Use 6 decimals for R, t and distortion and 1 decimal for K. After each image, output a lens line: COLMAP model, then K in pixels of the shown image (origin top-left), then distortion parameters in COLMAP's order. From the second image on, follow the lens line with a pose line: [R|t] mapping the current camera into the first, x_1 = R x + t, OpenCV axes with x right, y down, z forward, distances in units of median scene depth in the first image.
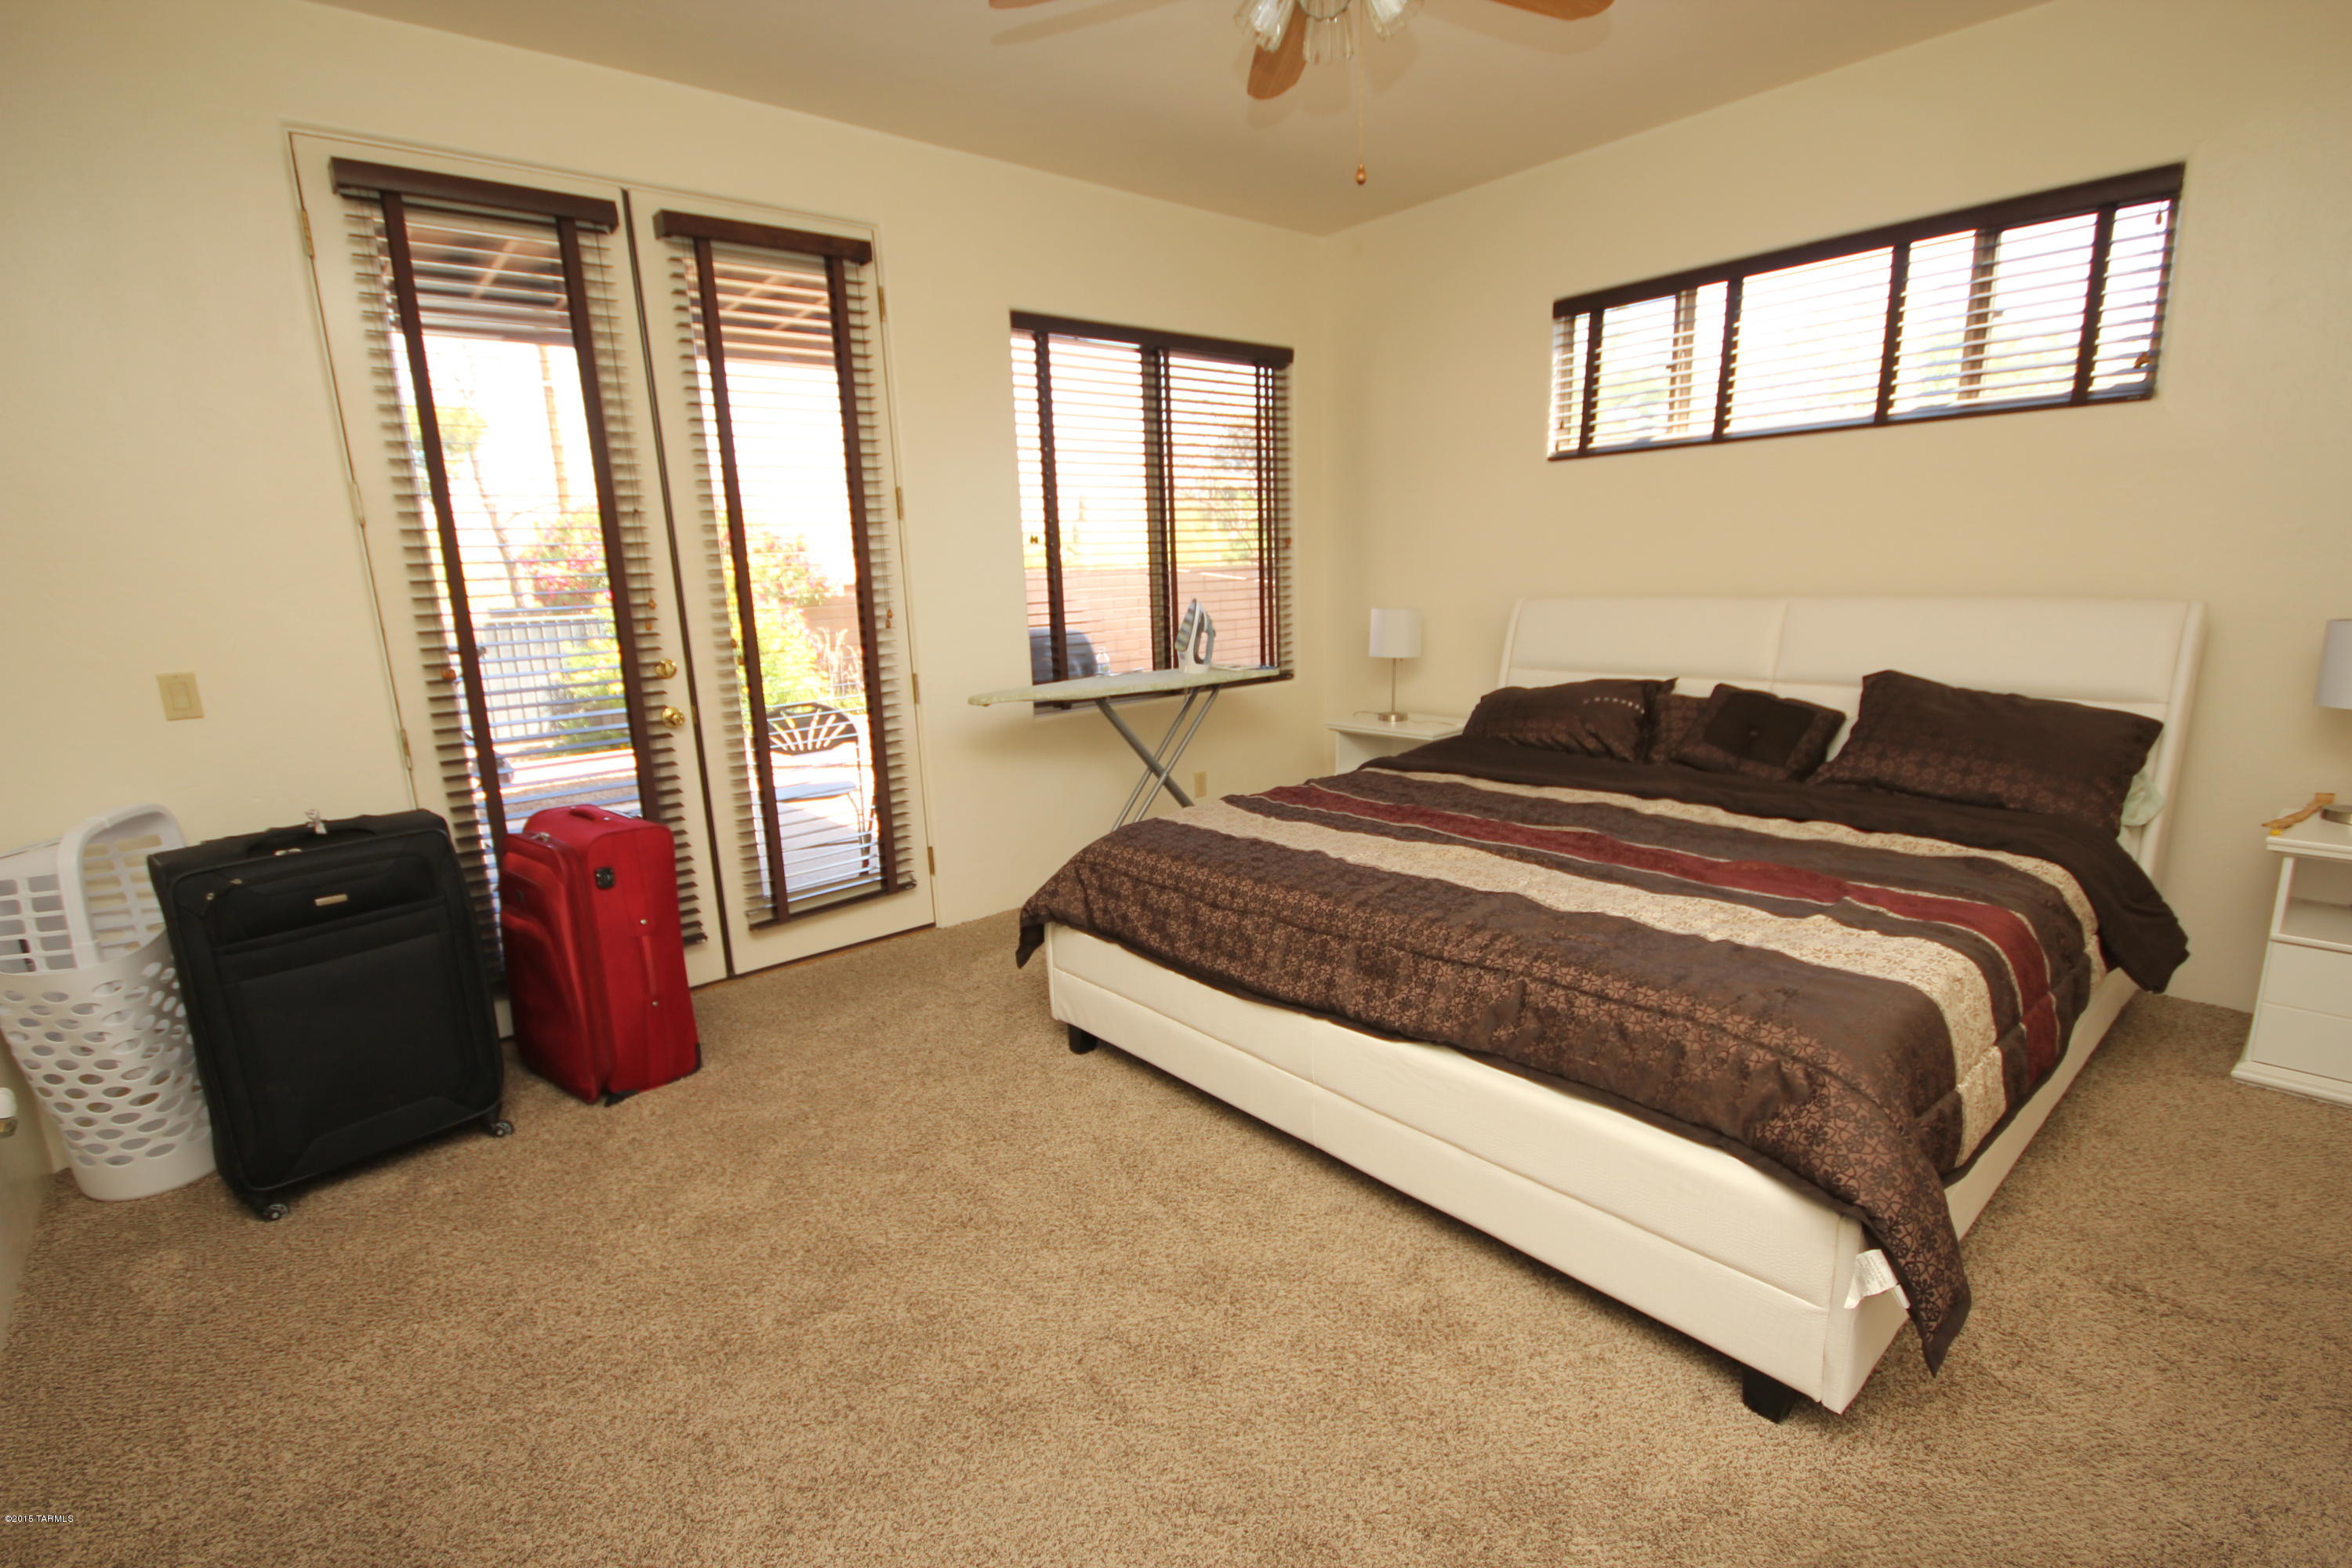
lens RADIAL K [[1075.7, 0, 1165.8], [0, 1075.7, 787.3], [0, 0, 1]] dist [0.003784, -0.006989]
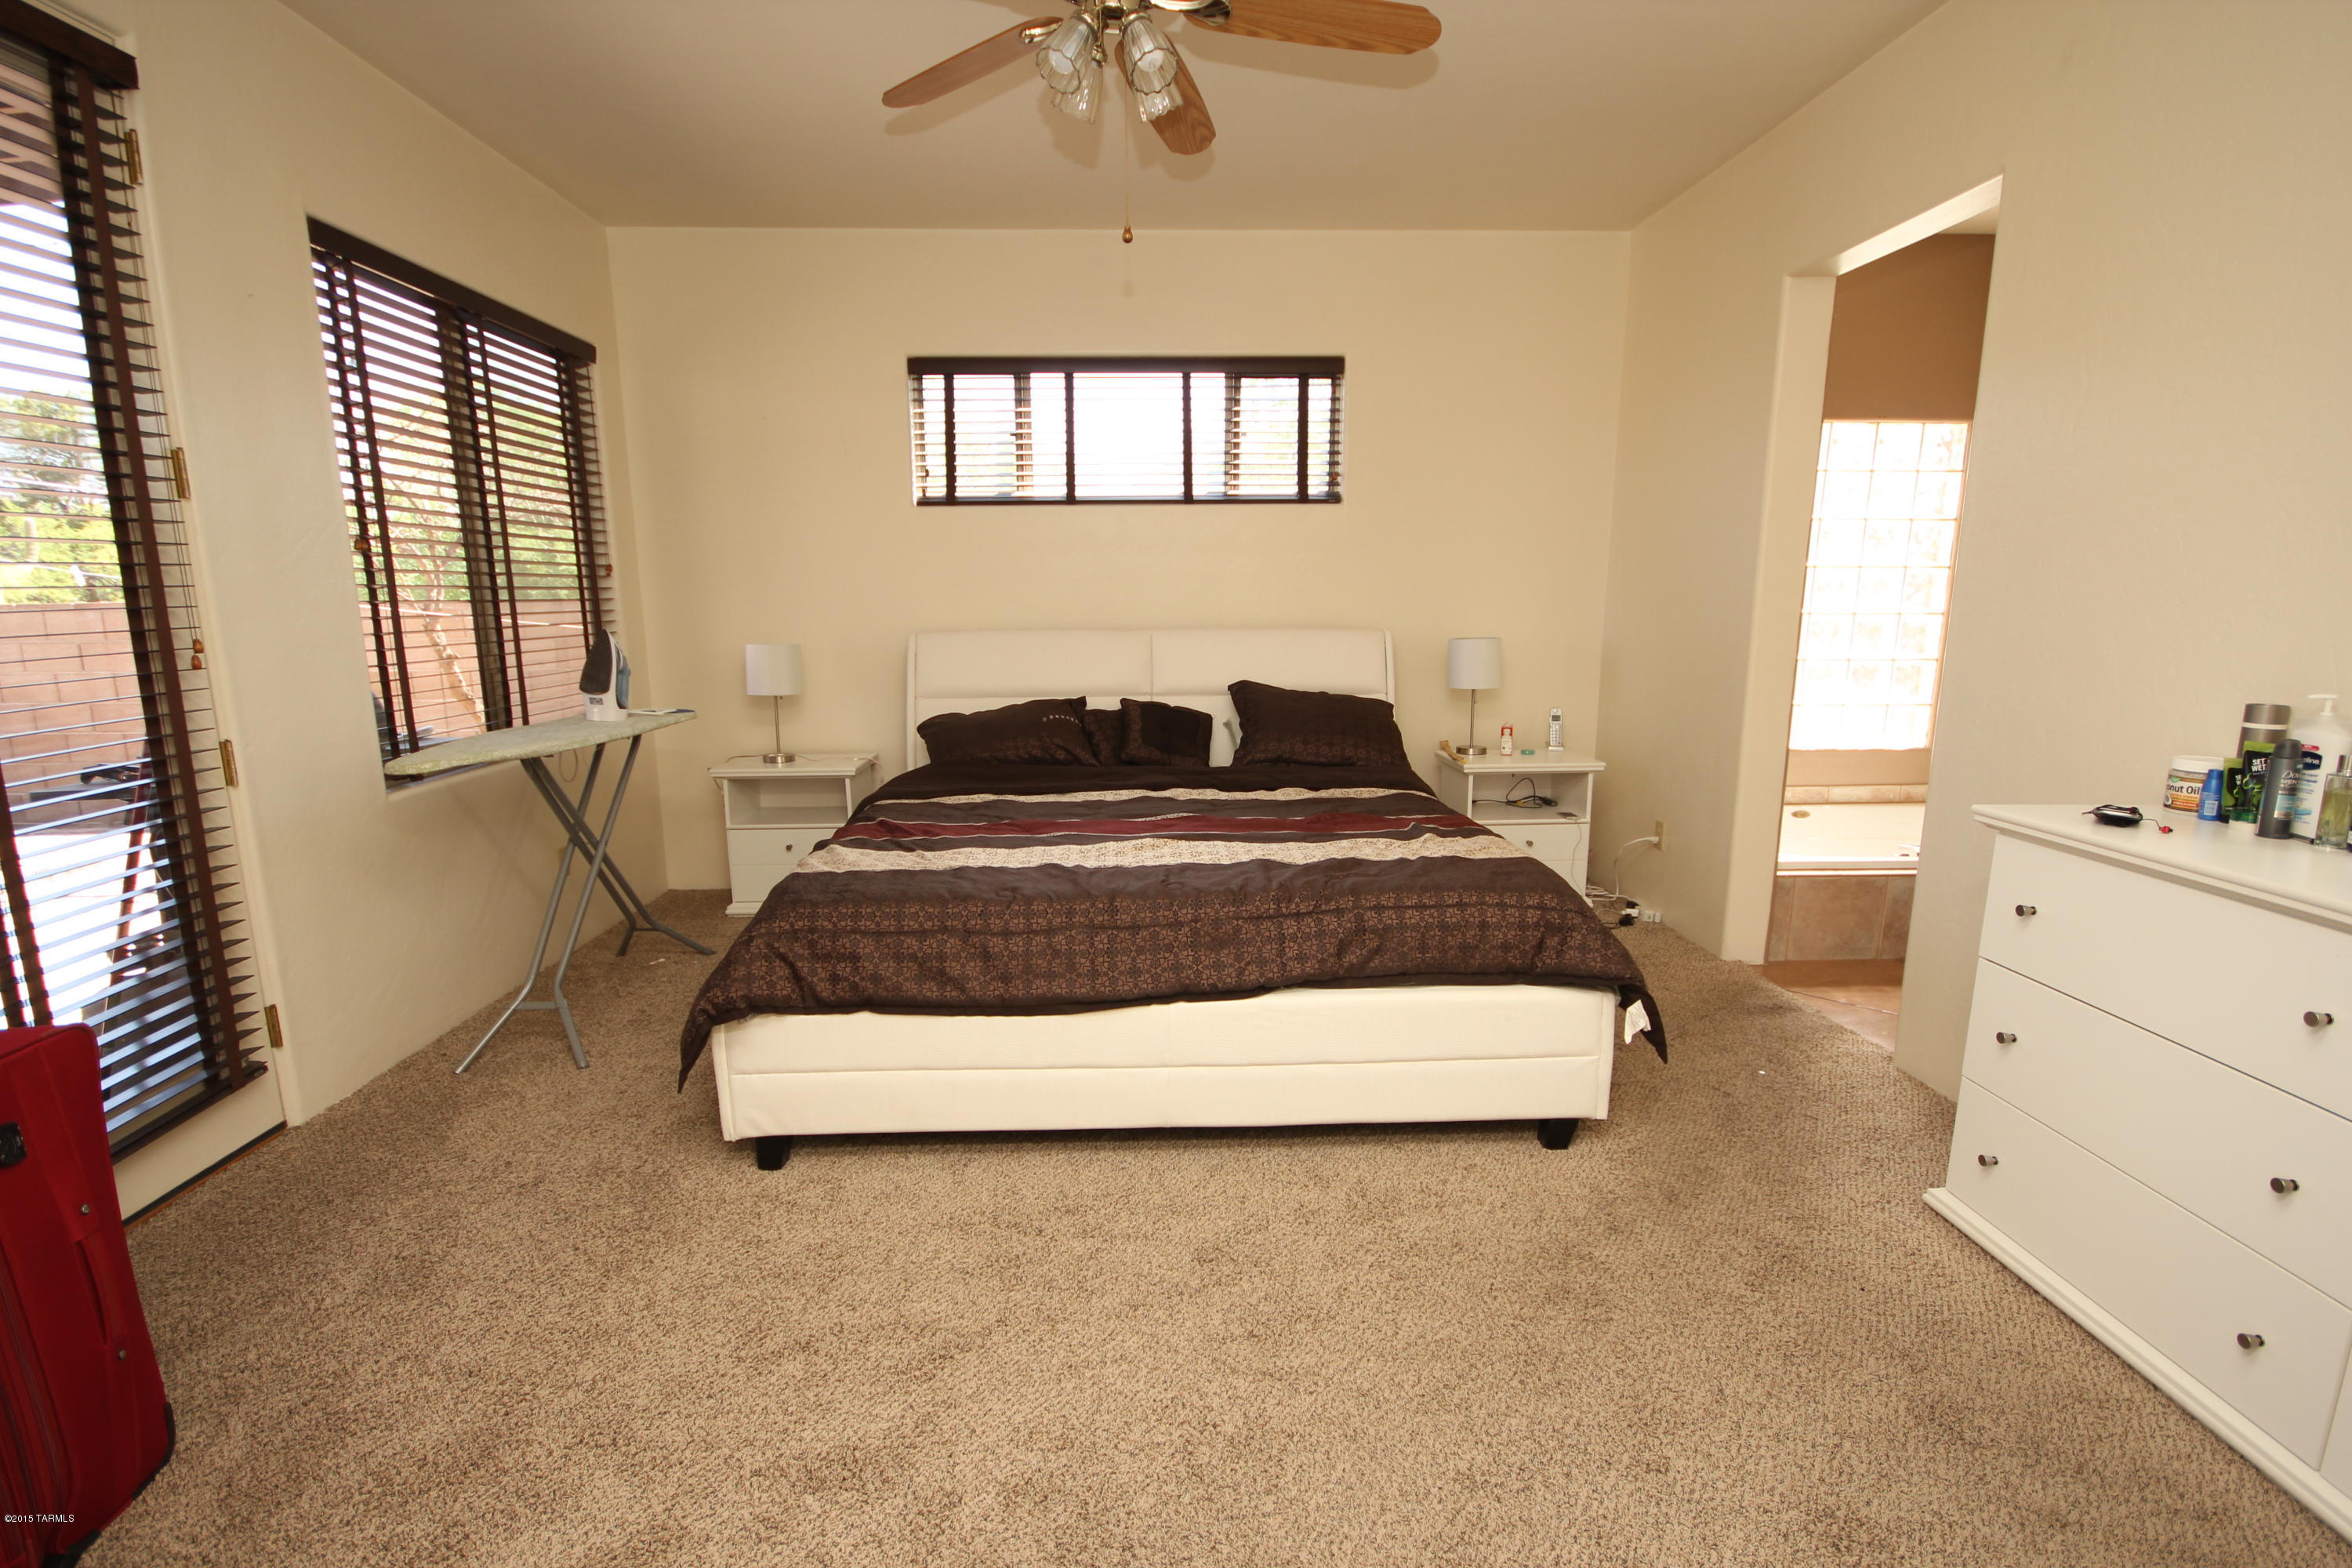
lens RADIAL K [[1075.7, 0, 1162.6], [0, 1075.7, 789.9], [0, 0, 1]] dist [0.003784, -0.006989]
pose [[0.631804, -0.106491, 0.767778, -0.465616], [0.140515, 0.989842, 0.021662, -0.014537], [-0.762285, 0.094198, 0.640350, 0.207198]]
